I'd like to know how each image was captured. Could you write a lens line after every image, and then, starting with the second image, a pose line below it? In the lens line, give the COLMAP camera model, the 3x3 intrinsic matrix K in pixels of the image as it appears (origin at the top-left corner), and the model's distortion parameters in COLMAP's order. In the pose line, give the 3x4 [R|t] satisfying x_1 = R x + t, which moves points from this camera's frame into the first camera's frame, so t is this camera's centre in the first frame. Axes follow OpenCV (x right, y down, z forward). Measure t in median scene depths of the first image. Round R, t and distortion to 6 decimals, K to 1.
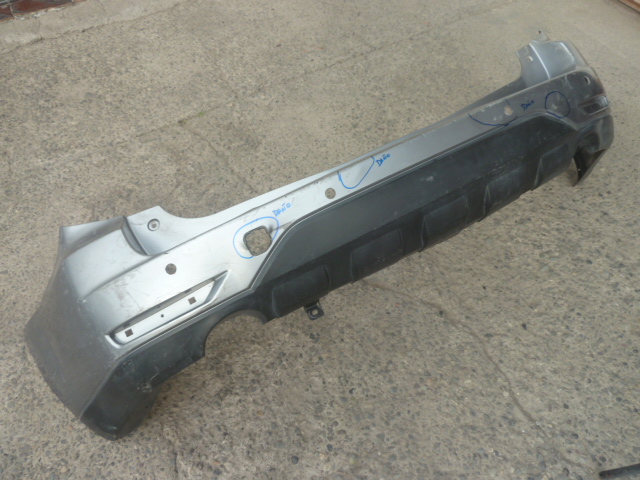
lens RADIAL K [[476.6, 0, 324.9], [0, 476.6, 239.8], [0, 0, 1]] dist [-0.045177, 0.015160]
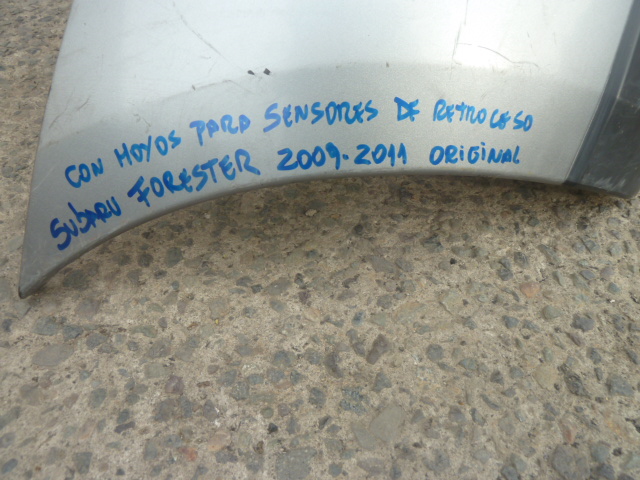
lens RADIAL K [[476.6, 0, 323.4], [0, 476.6, 240.6], [0, 0, 1]] dist [-0.045177, 0.015160]
pose [[0.583223, -0.563730, 0.584858, -0.655706], [0.644608, 0.759307, 0.089070, 0.254682], [-0.494298, 0.325056, 0.806230, 0.745795]]
